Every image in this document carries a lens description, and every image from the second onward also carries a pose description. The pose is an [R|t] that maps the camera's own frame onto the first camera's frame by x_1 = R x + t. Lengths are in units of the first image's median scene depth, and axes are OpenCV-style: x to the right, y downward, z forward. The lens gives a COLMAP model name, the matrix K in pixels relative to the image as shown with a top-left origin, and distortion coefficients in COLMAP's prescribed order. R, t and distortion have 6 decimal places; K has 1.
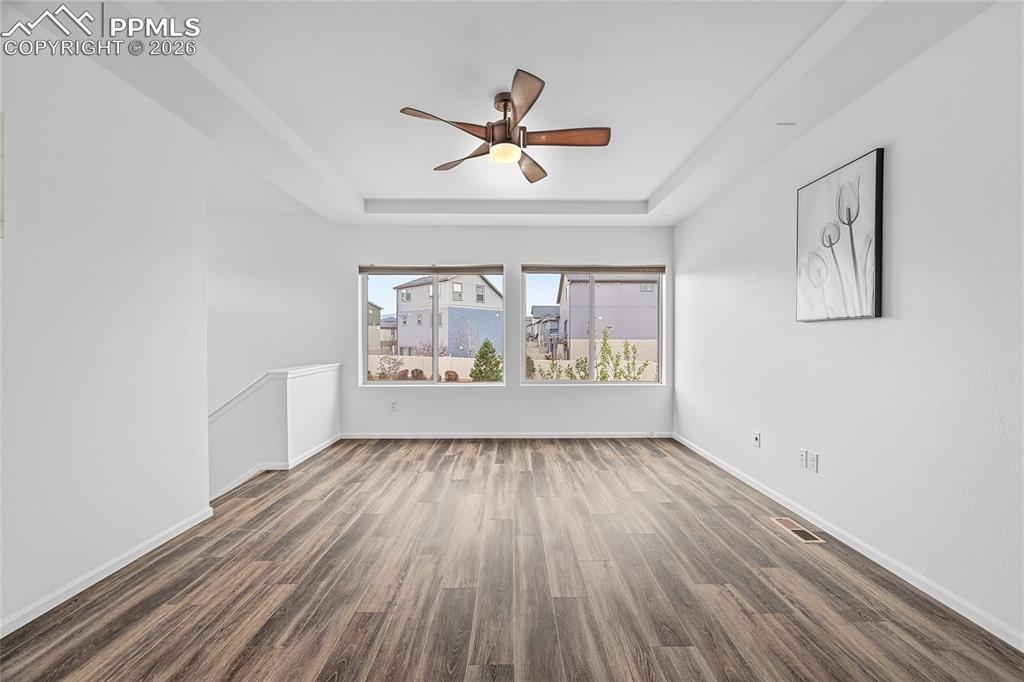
lens RADIAL K [[407.4, 0, 515.1], [0, 407.4, 343.3], [0, 0, 1]] dist [-0.001528, -0.000321]
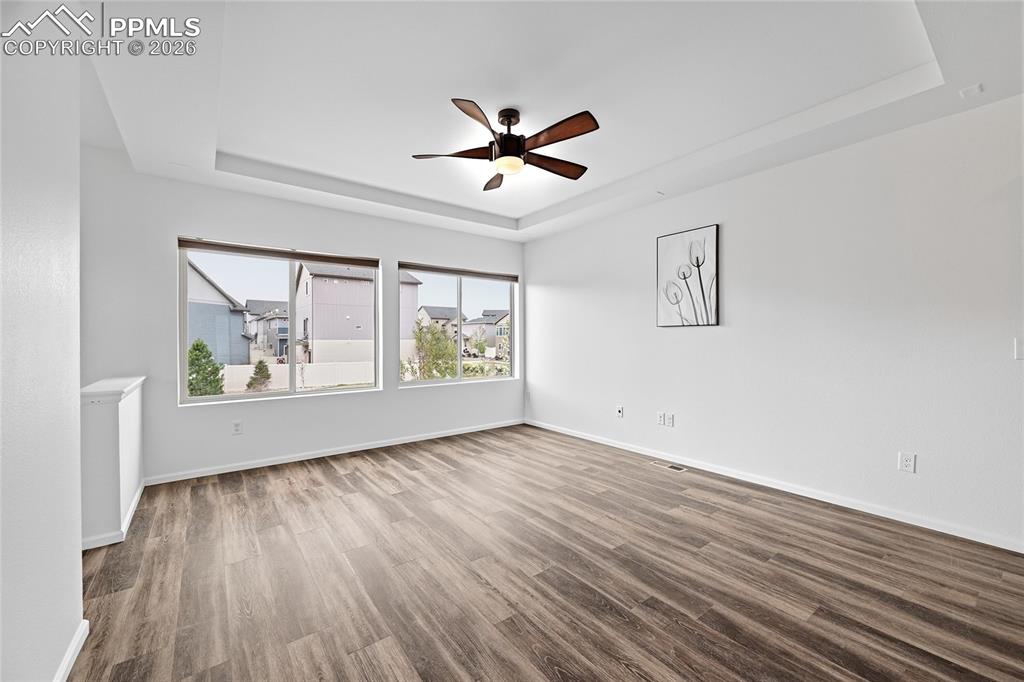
lens RADIAL K [[407.4, 0, 519.5], [0, 407.4, 341.1], [0, 0, 1]] dist [-0.001528, -0.000321]
pose [[0.795889, -0.006134, 0.605412, -0.525523], [0.009728, 0.999949, -0.002656, -0.002199], [-0.605365, 0.008003, 0.795908, 0.112490]]
